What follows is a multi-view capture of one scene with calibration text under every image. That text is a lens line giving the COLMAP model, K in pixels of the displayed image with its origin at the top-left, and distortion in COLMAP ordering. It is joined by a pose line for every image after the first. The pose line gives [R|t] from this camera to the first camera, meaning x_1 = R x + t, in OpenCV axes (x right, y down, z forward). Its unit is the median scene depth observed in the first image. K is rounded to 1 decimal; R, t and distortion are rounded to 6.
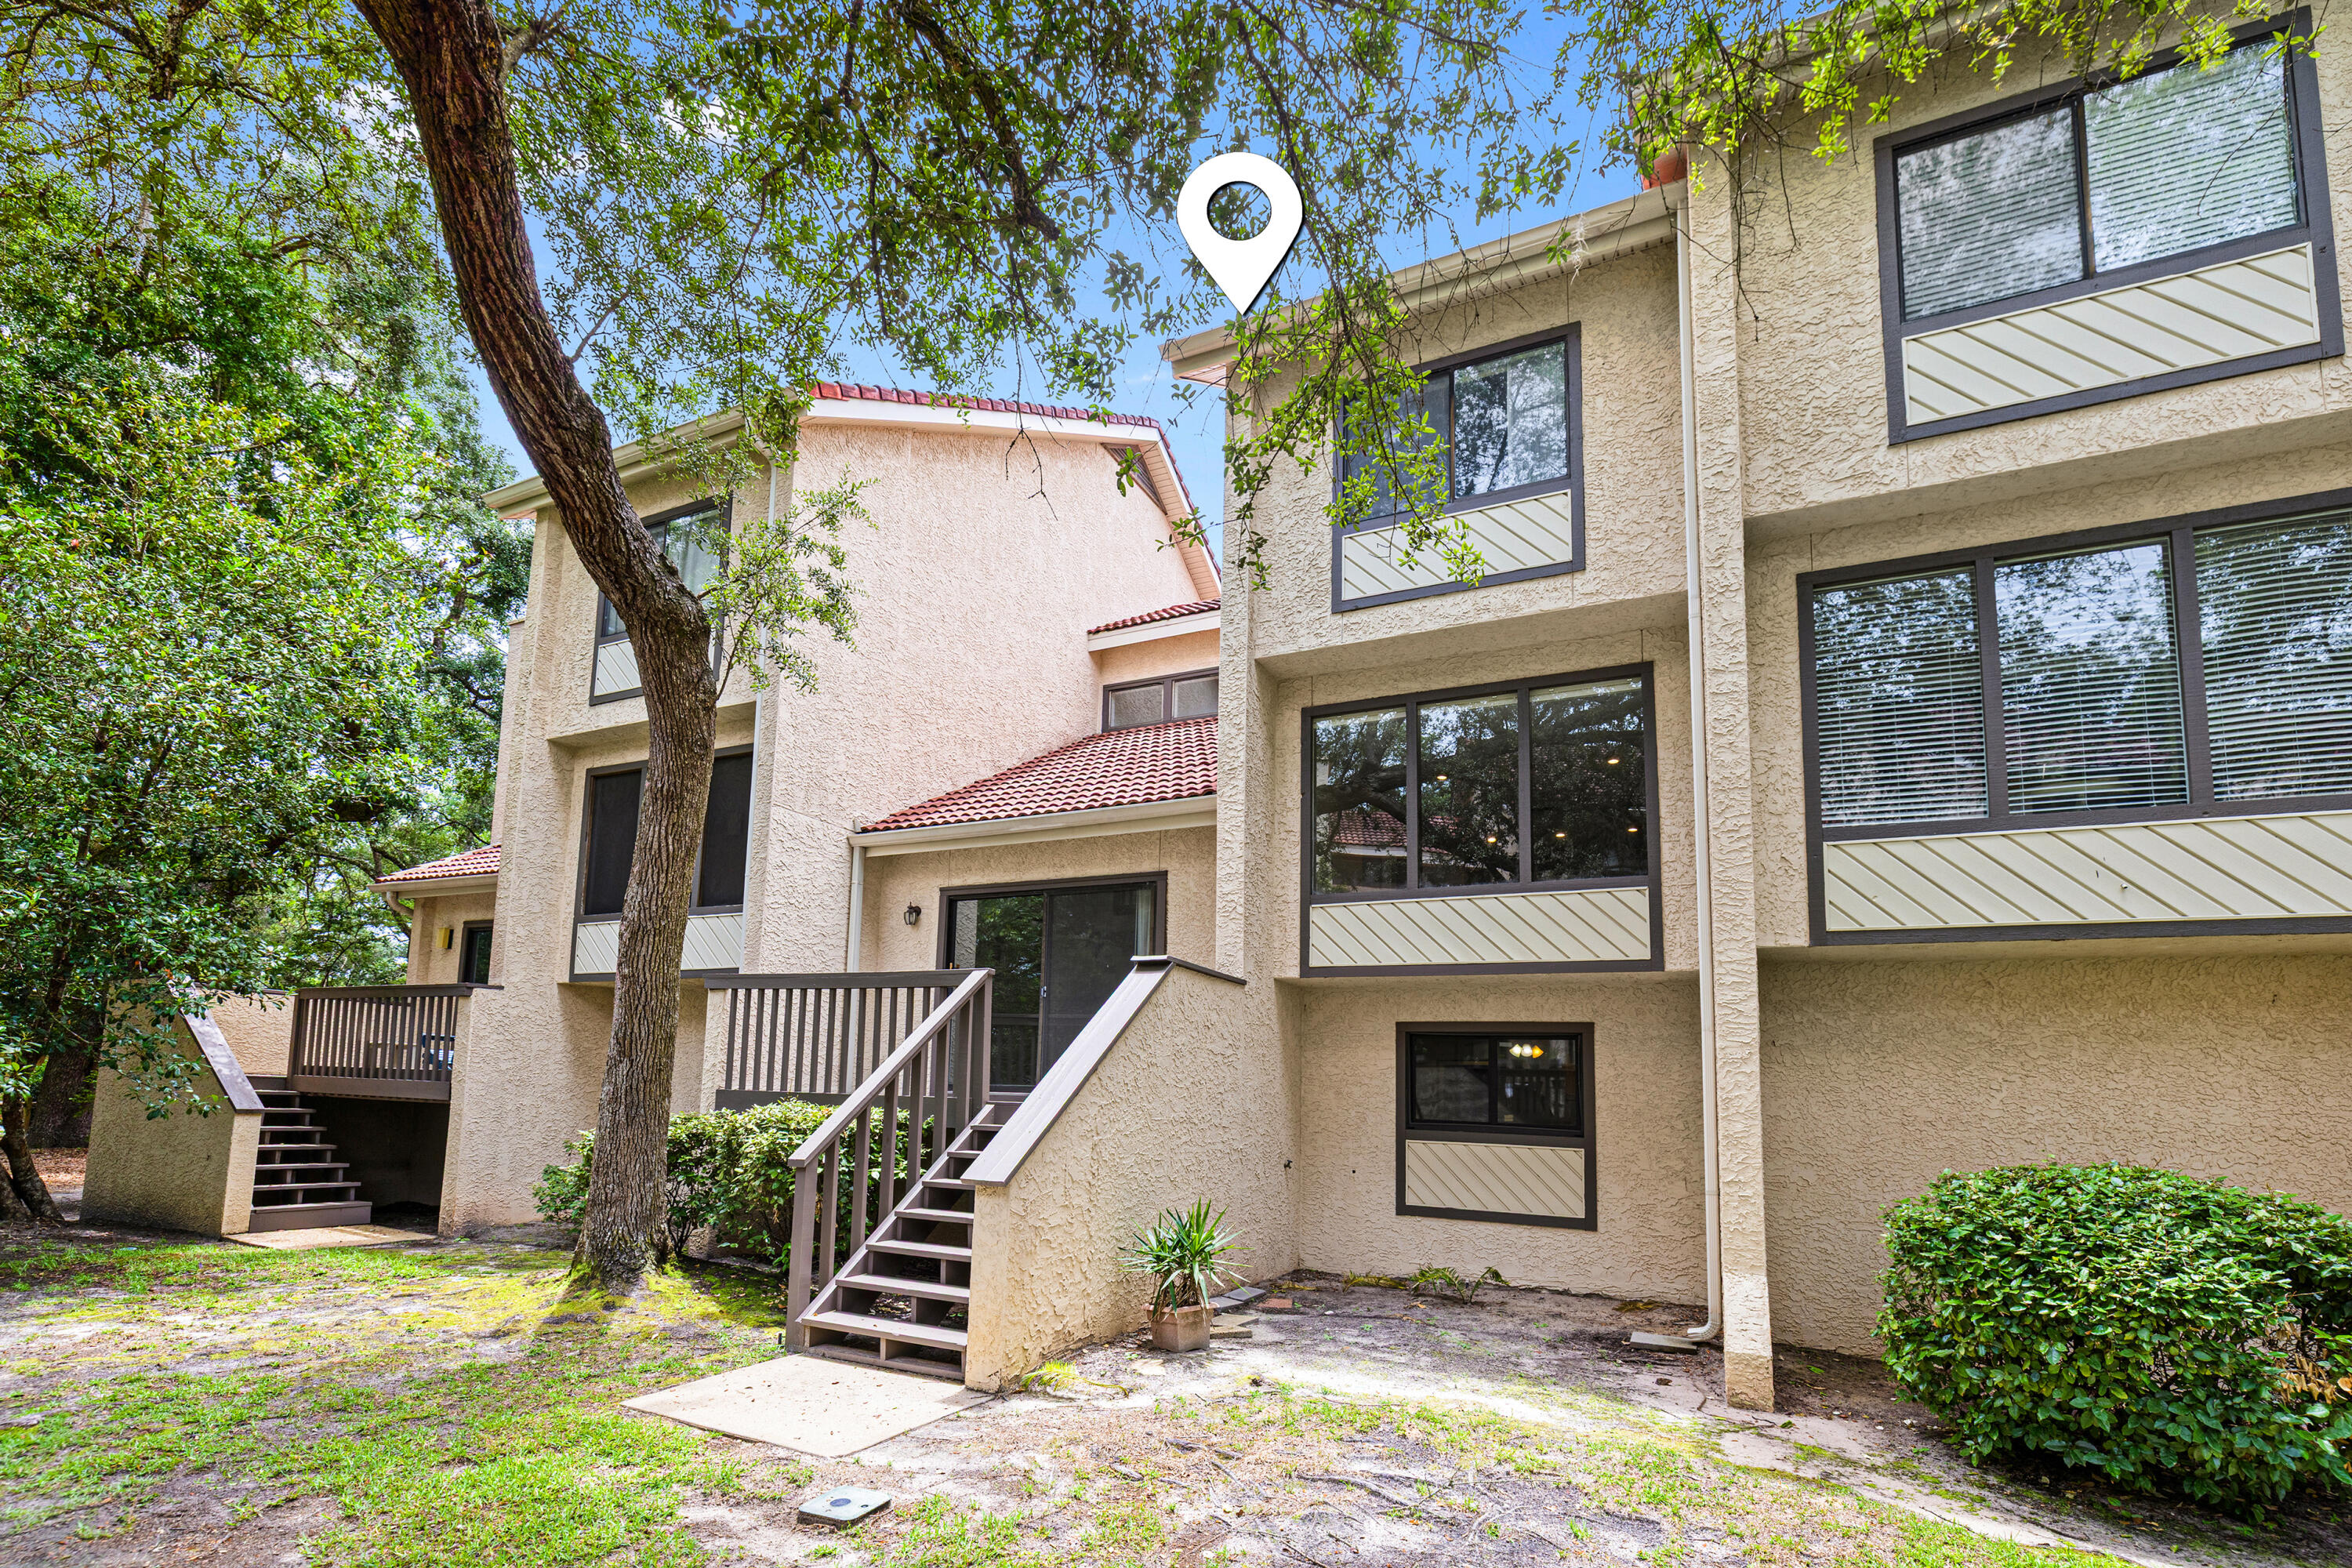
lens RADIAL K [[982.7, 0, 1183.6], [0, 982.7, 812.4], [0, 0, 1]] dist [0.000669, -0.000095]
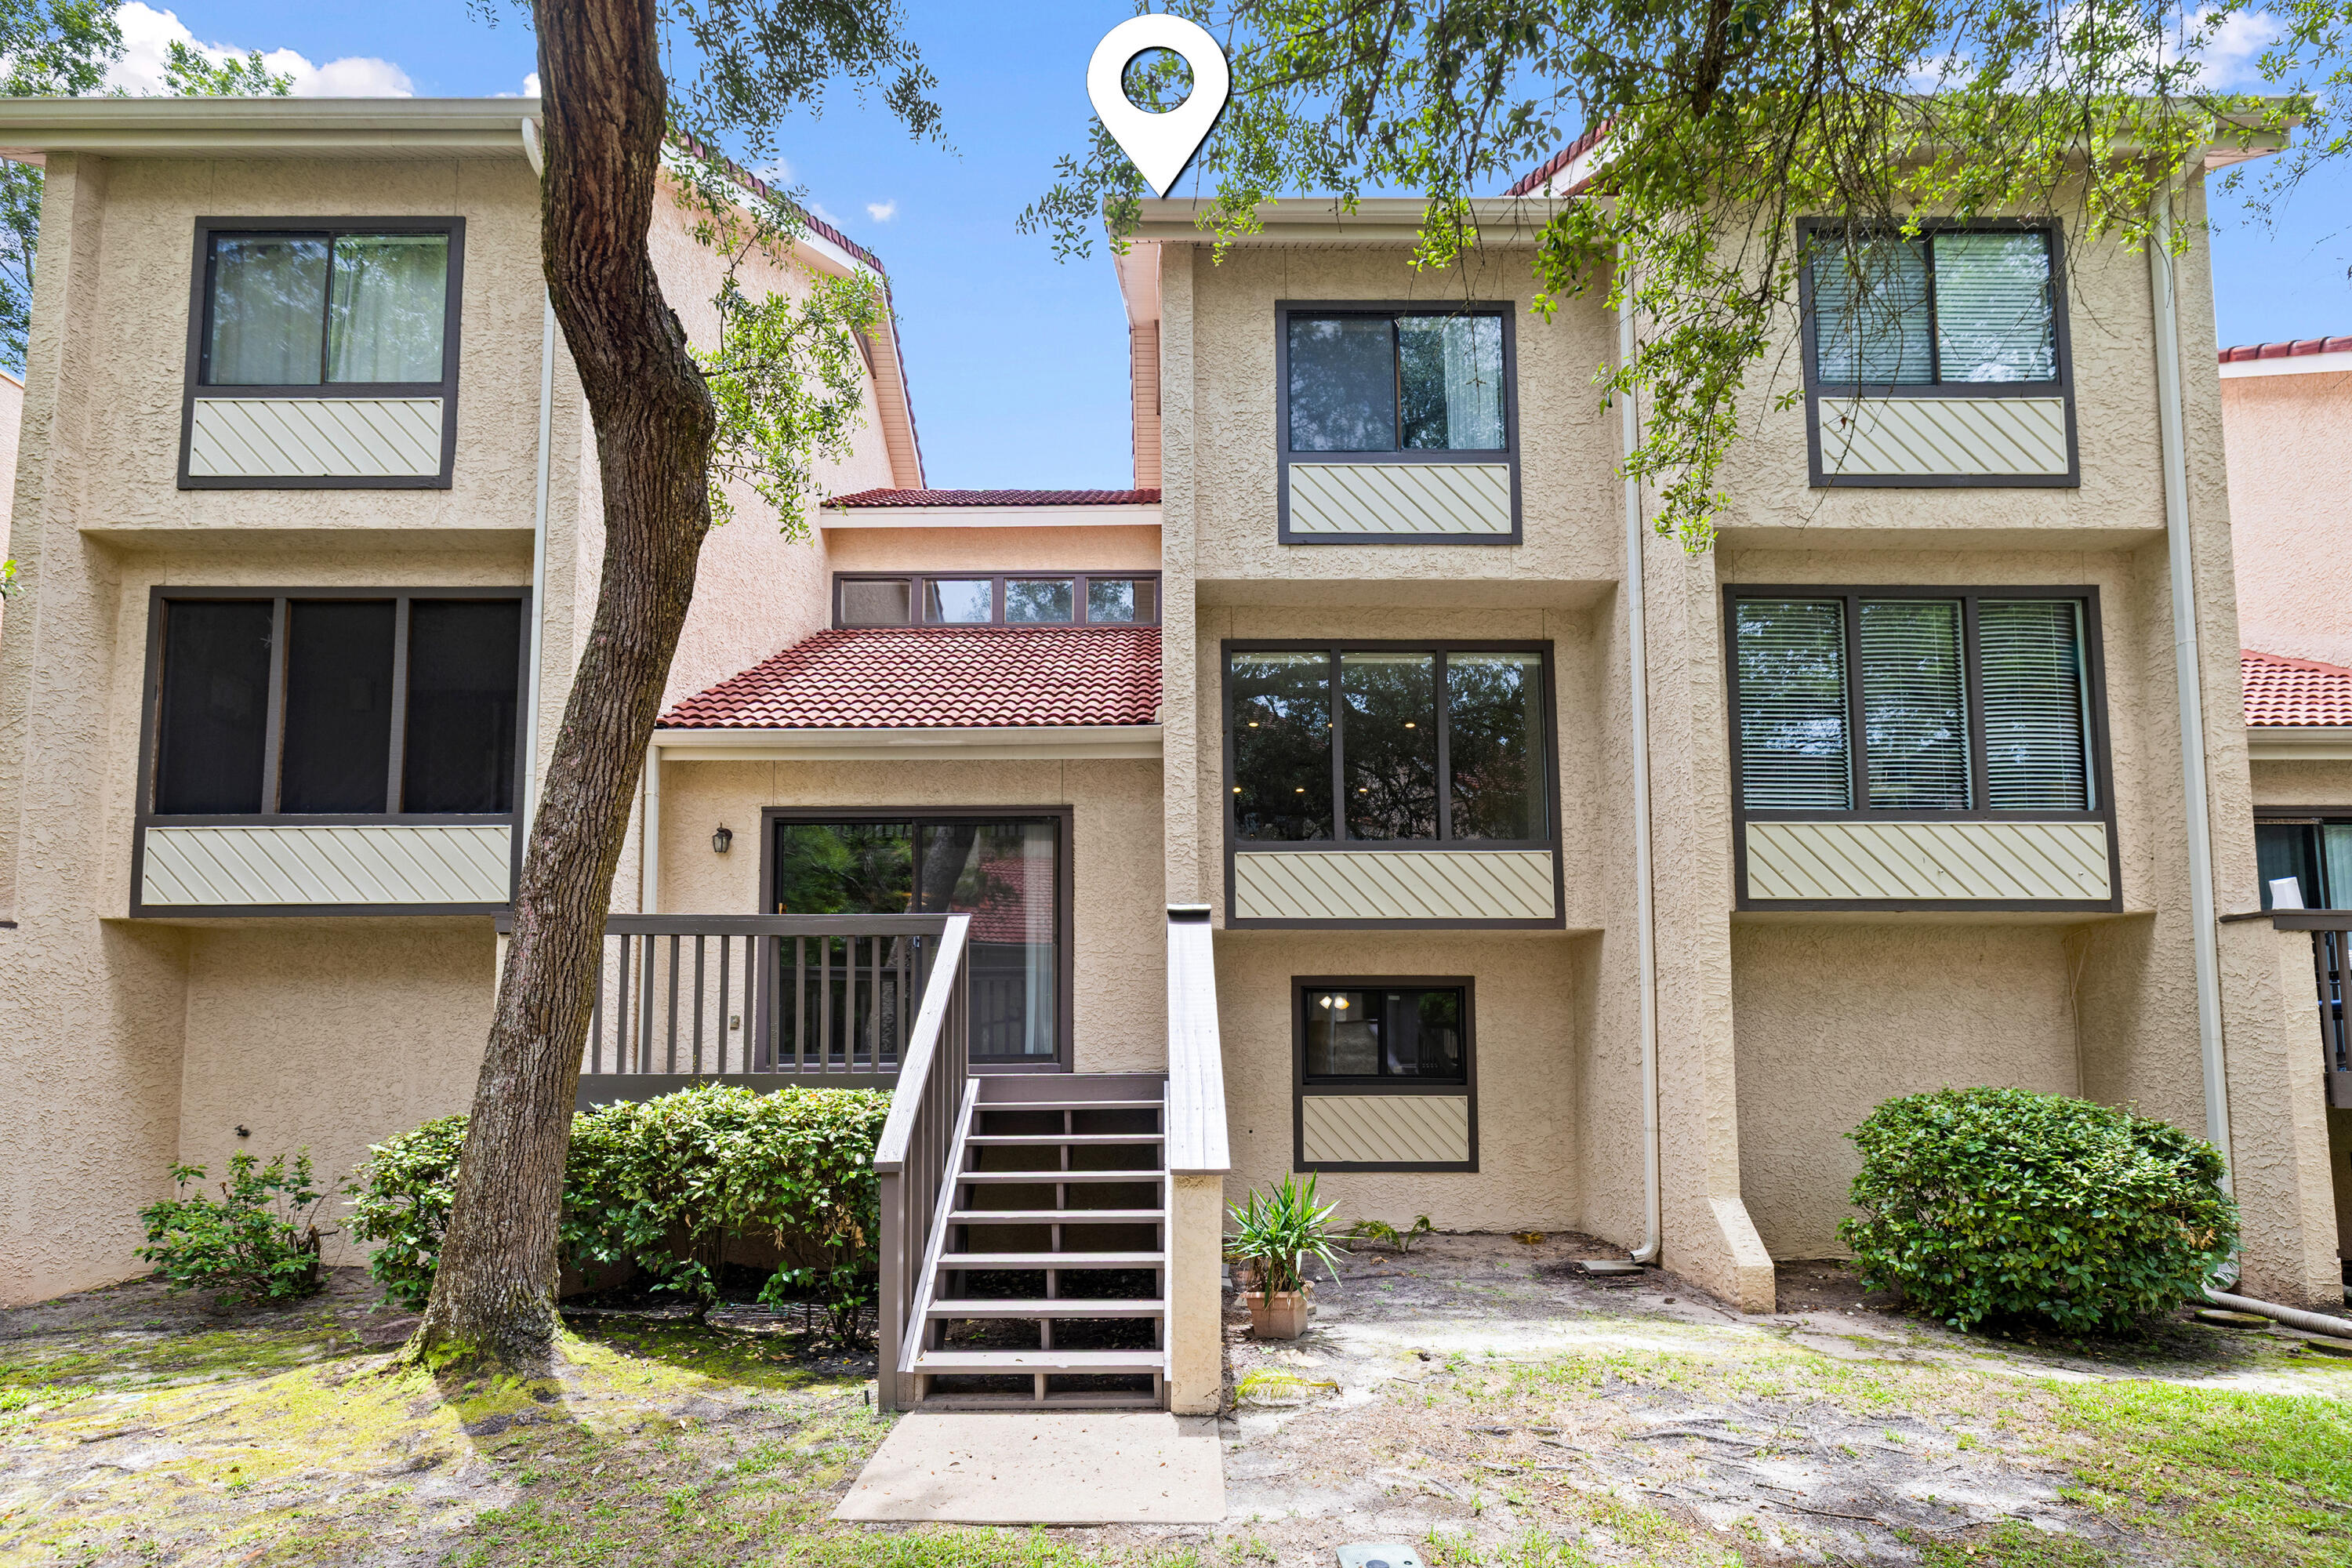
lens RADIAL K [[1059.5, 0, 1176.0], [0, 1059.5, 784.0], [0, 0, 1]] dist [-0.000952, 0.000814]
pose [[0.905646, 0.072302, 0.417825, -0.371814], [-0.087408, 0.996026, 0.017104, 0.018388], [-0.414928, -0.052012, 0.908366, 0.118867]]
